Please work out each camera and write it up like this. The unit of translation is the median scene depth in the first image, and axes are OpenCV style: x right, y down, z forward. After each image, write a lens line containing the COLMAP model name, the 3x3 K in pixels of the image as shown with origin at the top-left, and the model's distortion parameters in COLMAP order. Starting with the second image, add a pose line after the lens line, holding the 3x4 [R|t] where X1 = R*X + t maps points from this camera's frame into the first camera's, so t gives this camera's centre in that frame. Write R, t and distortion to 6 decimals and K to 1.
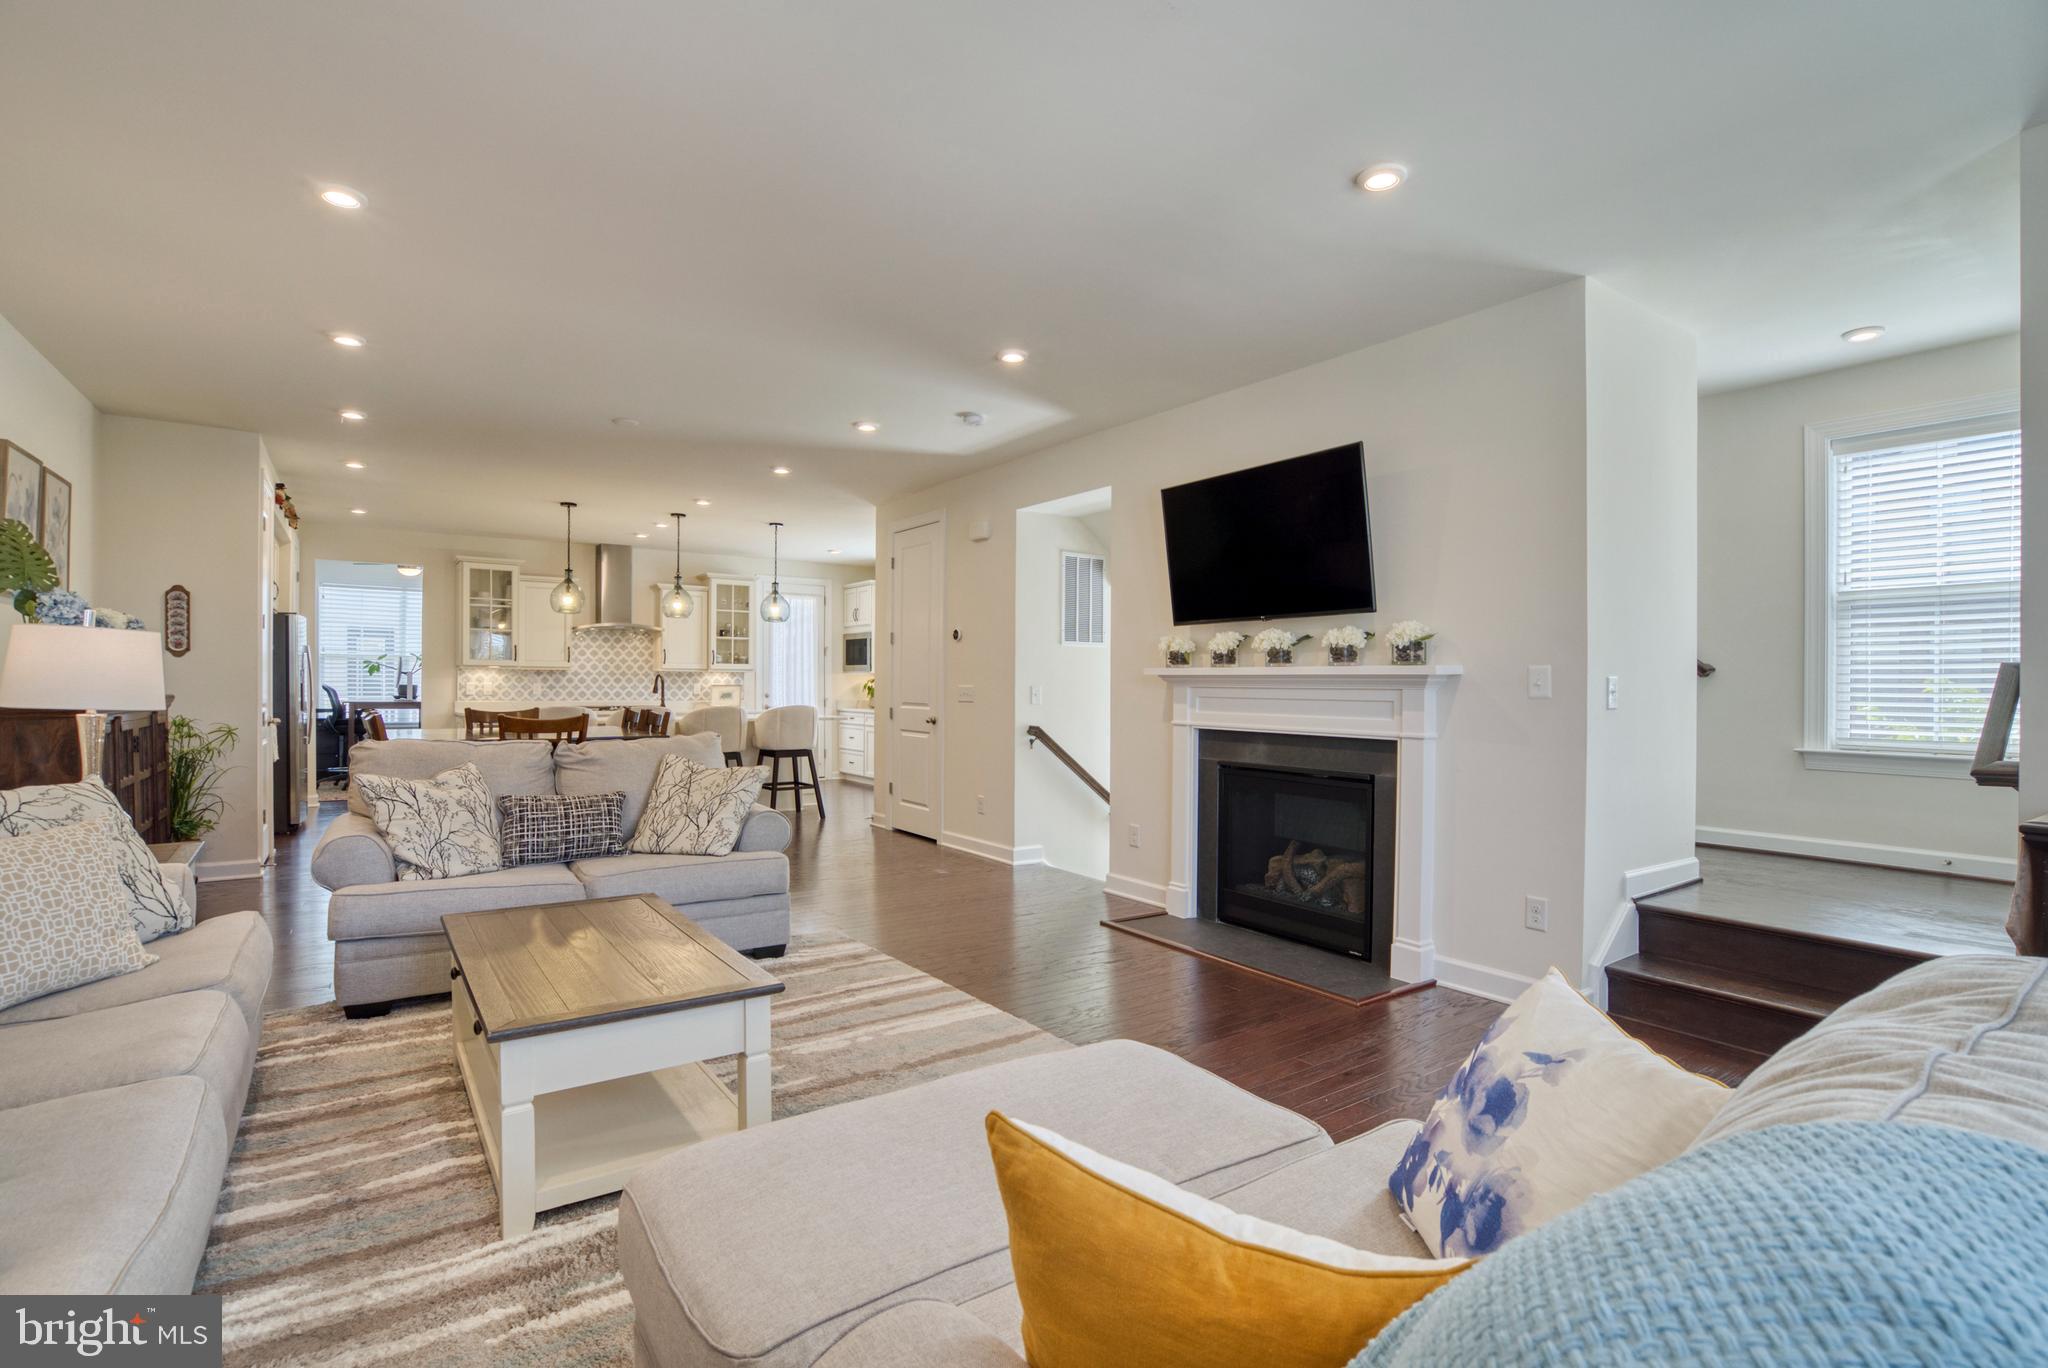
lens RADIAL K [[965.2, 0, 1035.1], [0, 965.2, 685.4], [0, 0, 1]] dist [-0.038871, 0.008850]
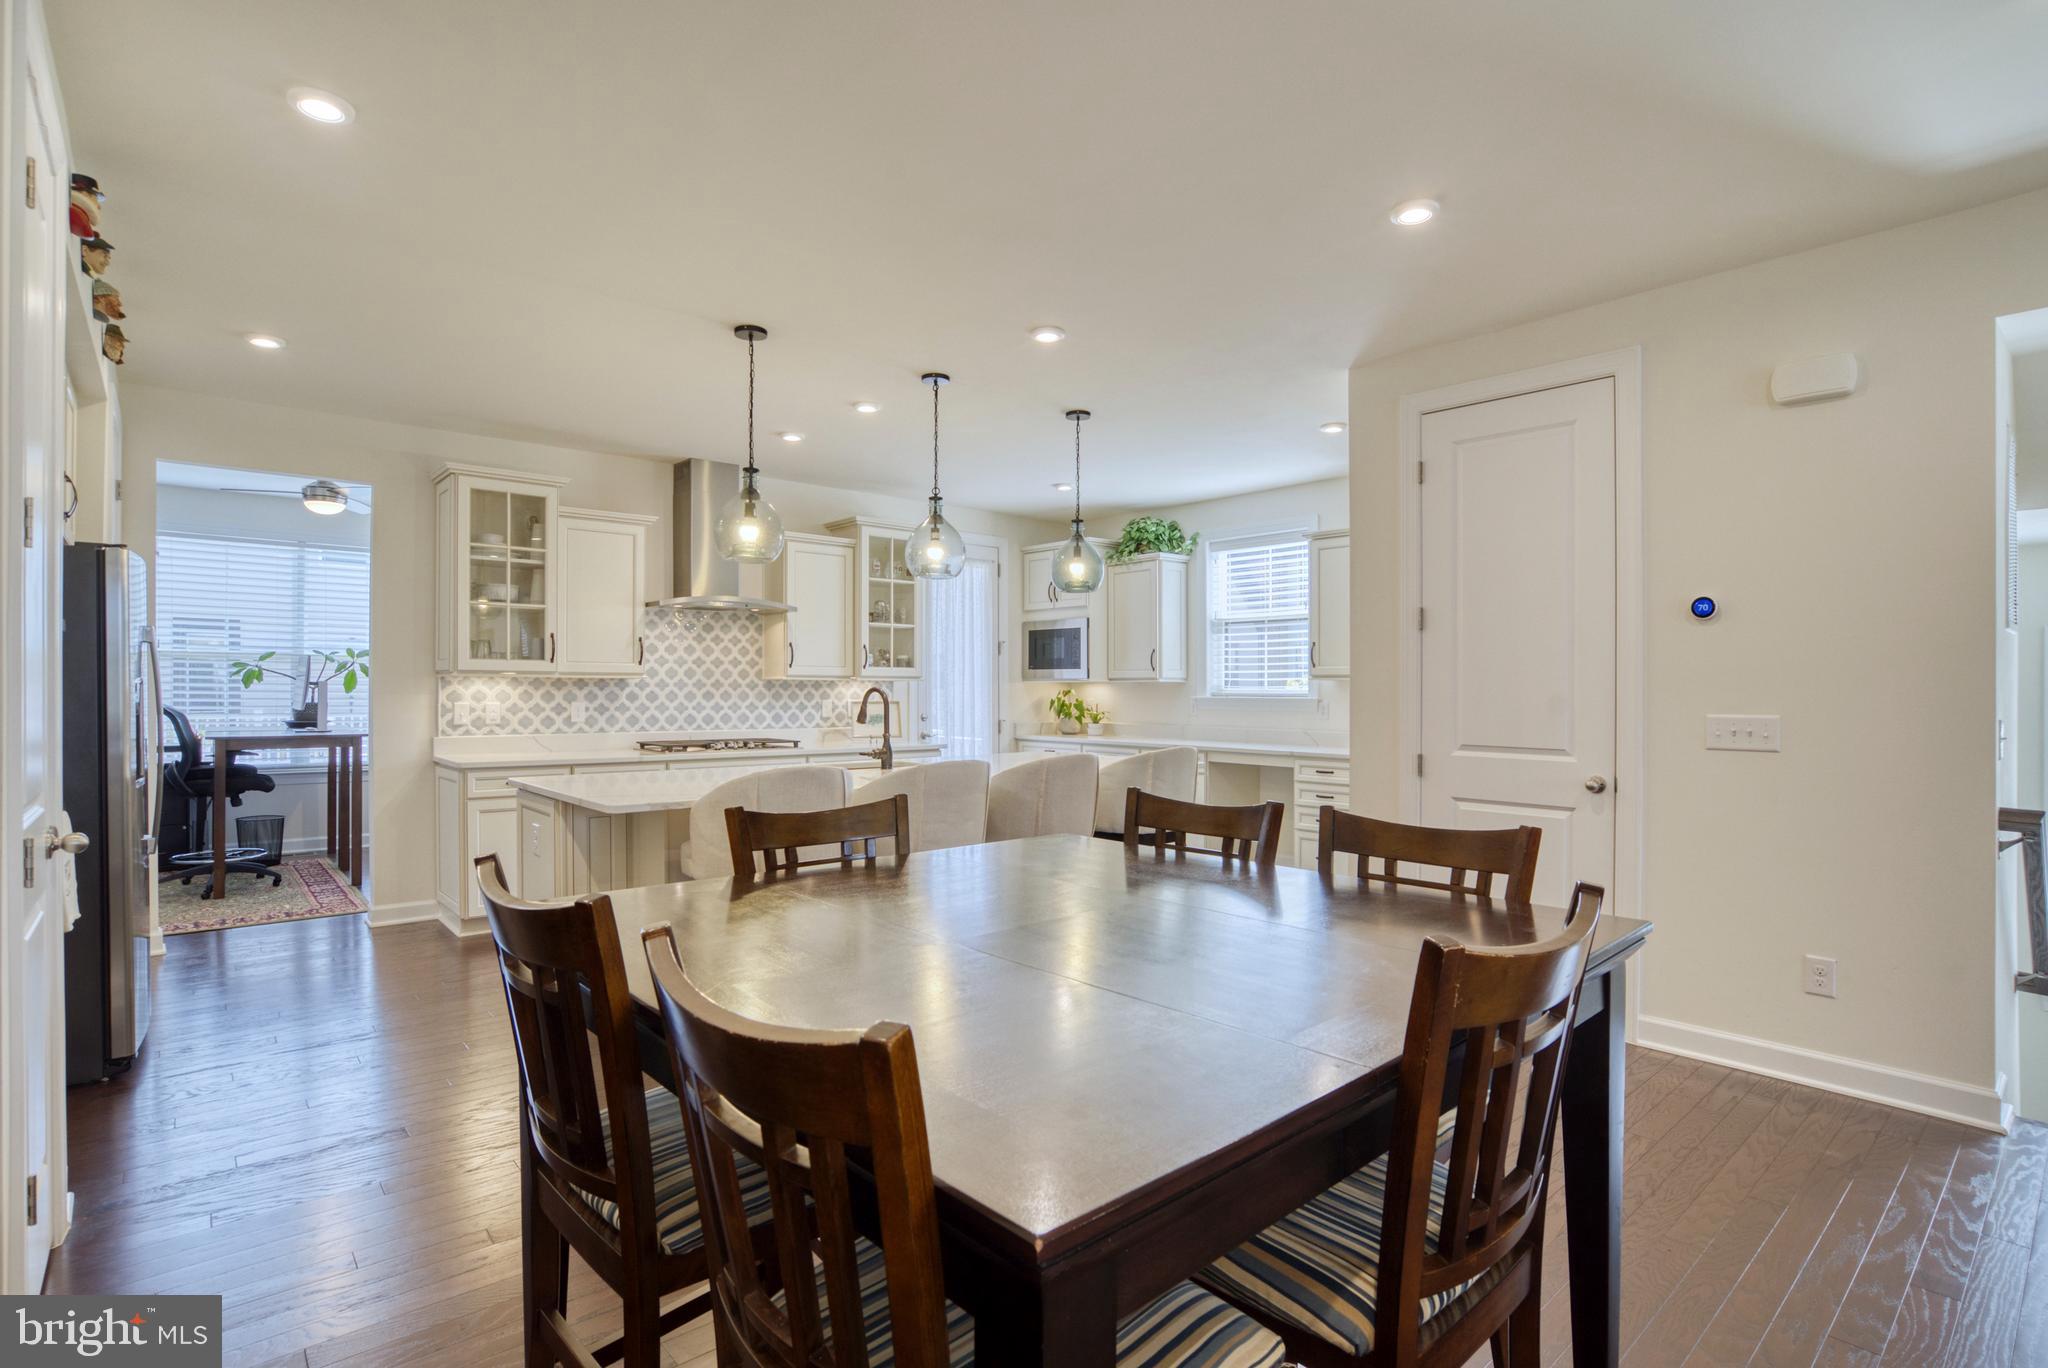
lens RADIAL K [[965.2, 0, 1026.5], [0, 965.2, 690.0], [0, 0, 1]] dist [-0.038871, 0.008850]
pose [[0.992686, -0.003786, 0.120668, -0.390795], [0.003644, 0.999992, 0.001391, -0.011045], [-0.120673, -0.000941, 0.992692, 0.485259]]
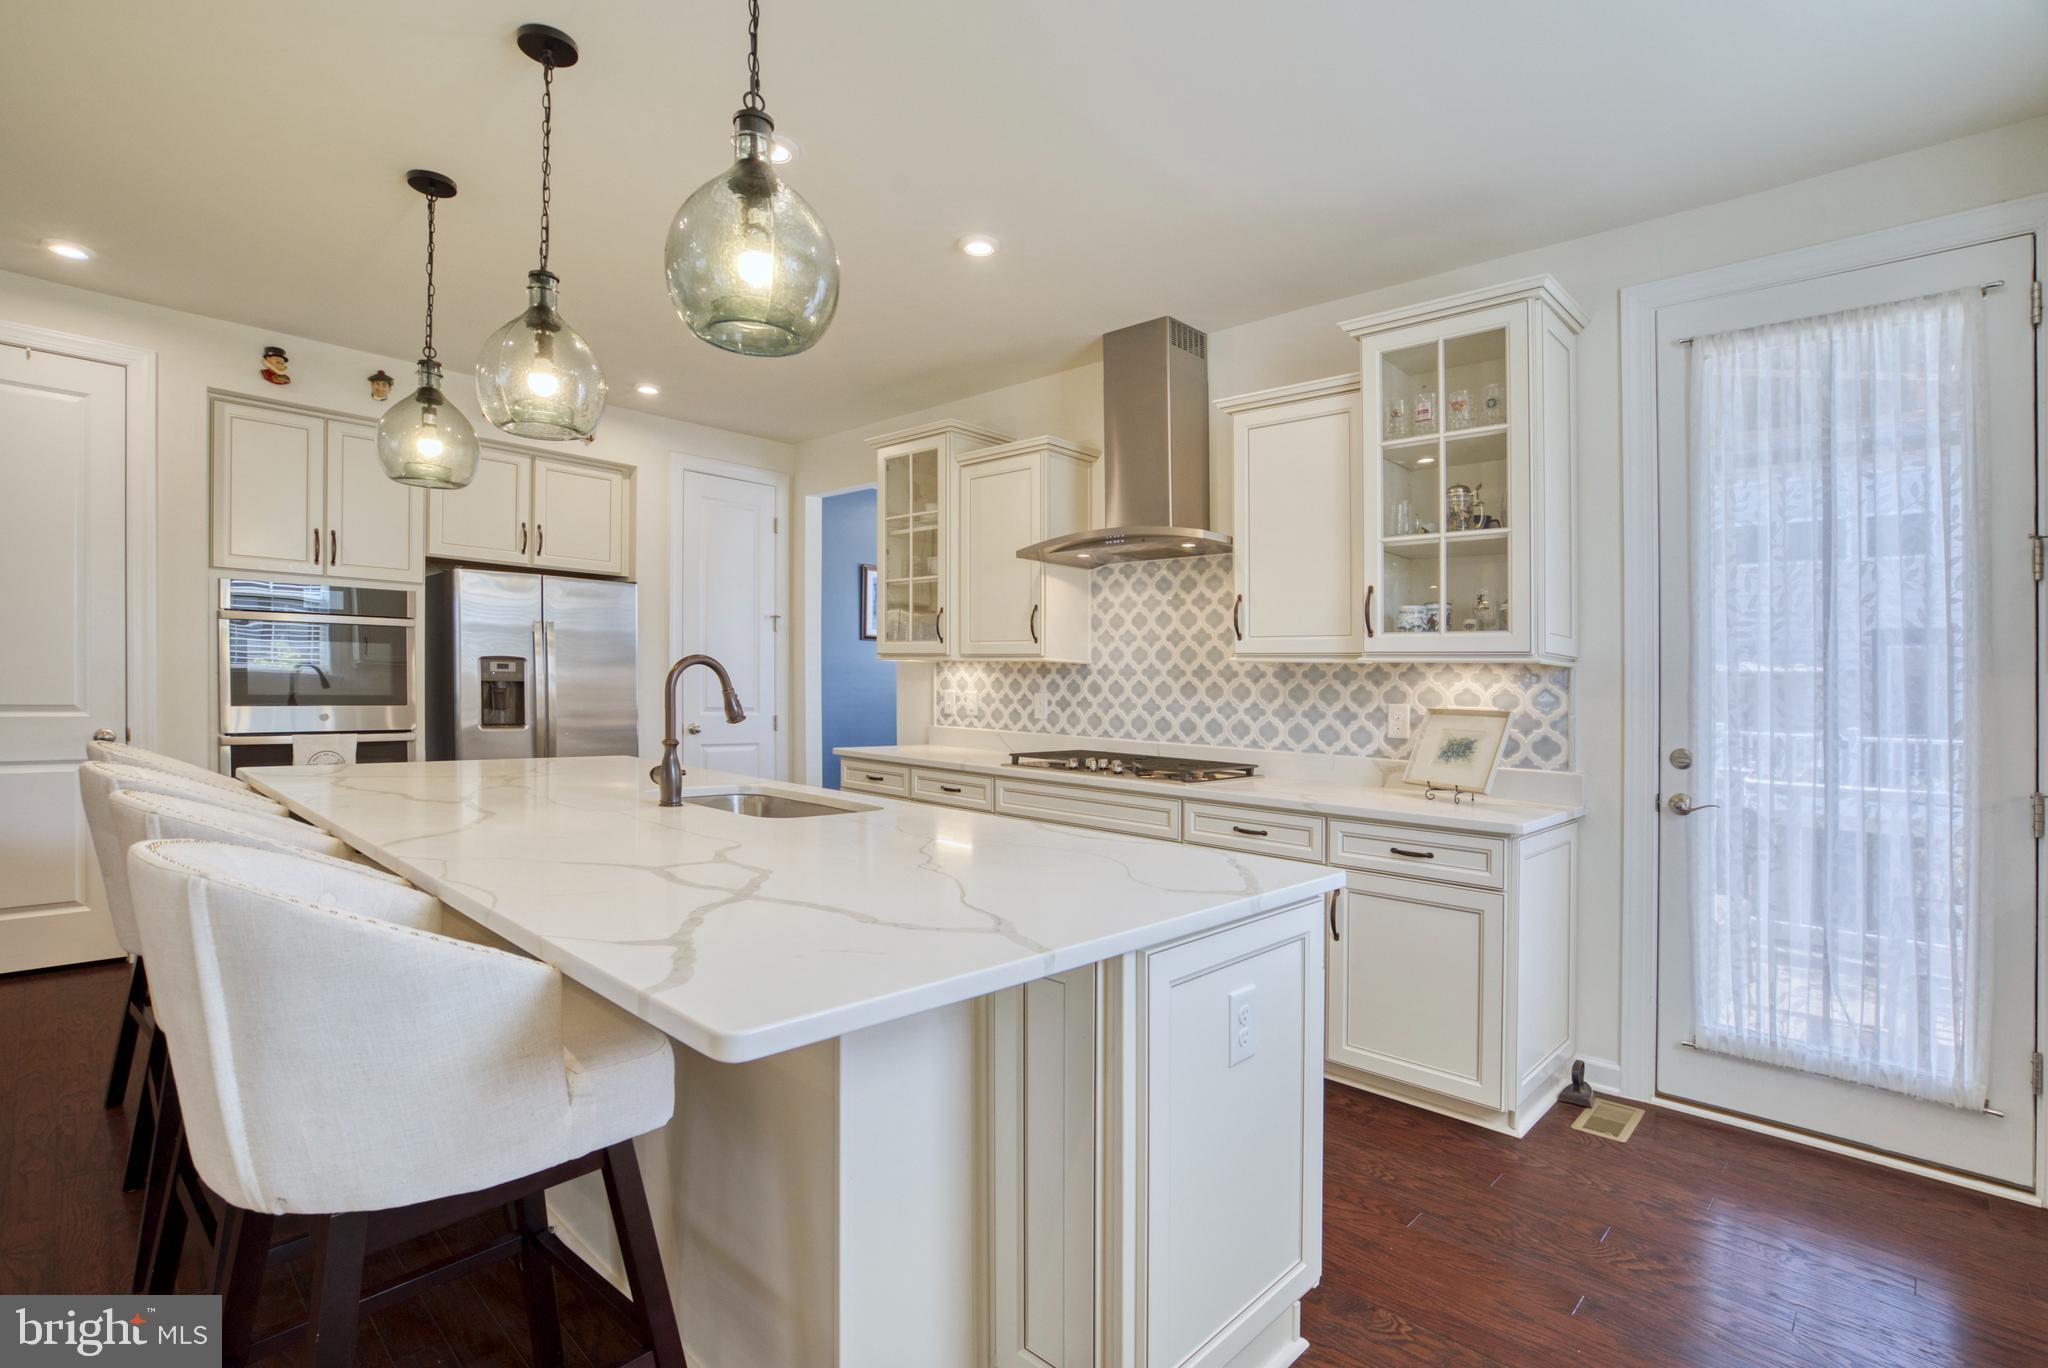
lens RADIAL K [[965.2, 0, 993.4], [0, 965.2, 659.0], [0, 0, 1]] dist [-0.038871, 0.008850]
pose [[0.186113, -0.026086, -0.982182, -0.096446], [-0.022895, 0.999261, -0.030878, -0.004822], [0.982262, 0.028234, 0.185378, 1.069943]]
